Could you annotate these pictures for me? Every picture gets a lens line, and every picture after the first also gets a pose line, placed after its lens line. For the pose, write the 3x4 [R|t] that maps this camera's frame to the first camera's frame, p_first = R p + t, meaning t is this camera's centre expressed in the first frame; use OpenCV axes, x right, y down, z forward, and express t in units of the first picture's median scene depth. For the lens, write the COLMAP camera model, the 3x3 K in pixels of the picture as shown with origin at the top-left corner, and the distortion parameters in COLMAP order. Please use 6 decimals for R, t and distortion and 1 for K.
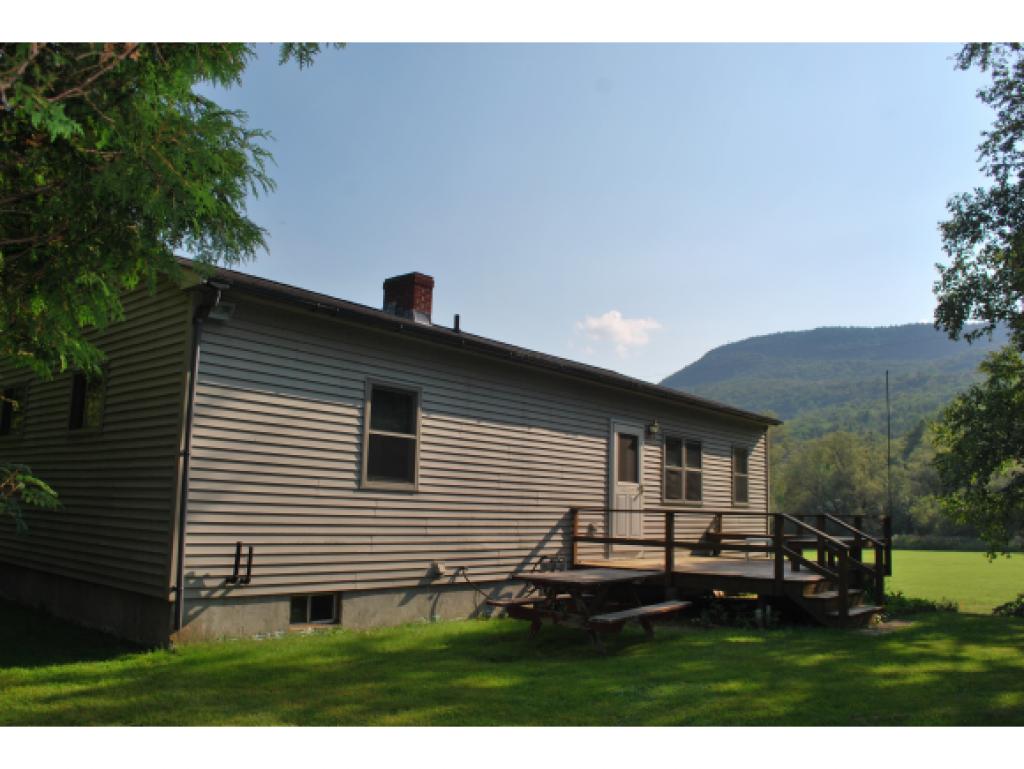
lens RADIAL K [[813.5, 0, 513.8], [0, 813.5, 400.0], [0, 0, 1]] dist [-0.085824, 0.017740]
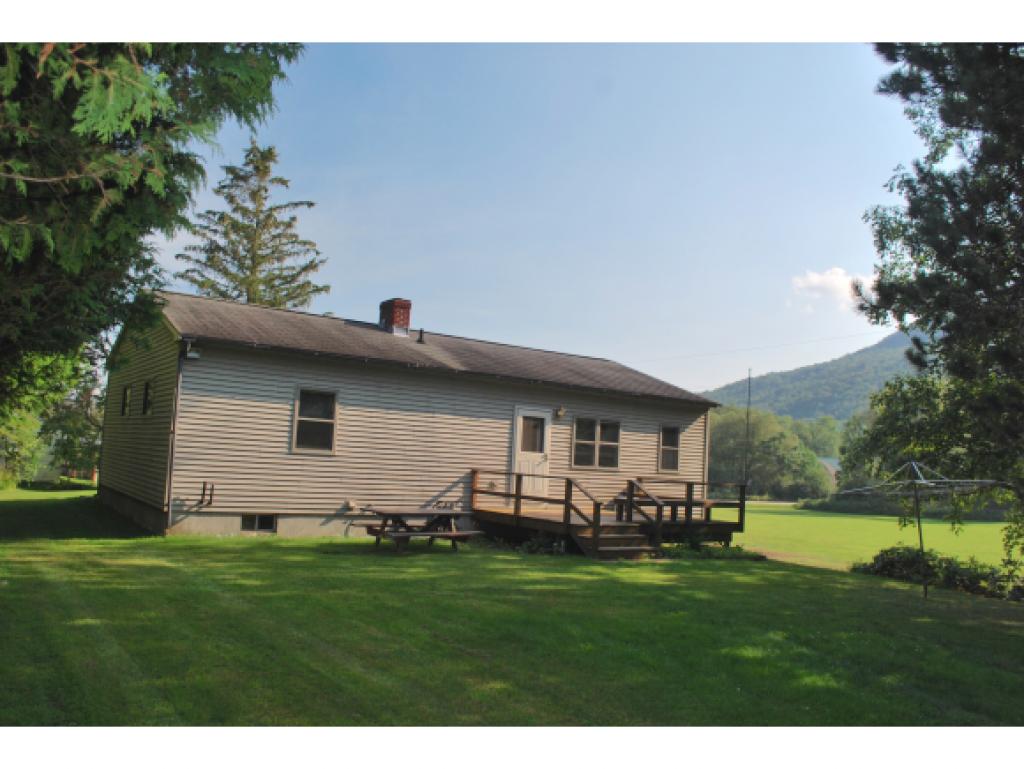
lens RADIAL K [[813.5, 0, 513.8], [0, 813.5, 400.0], [0, 0, 1]] dist [-0.085824, 0.017740]
pose [[0.965229, 0.006700, -0.261318, 0.629120], [0.005714, 0.998892, 0.046715, -0.067484], [0.261342, -0.046584, 0.964122, -0.431541]]
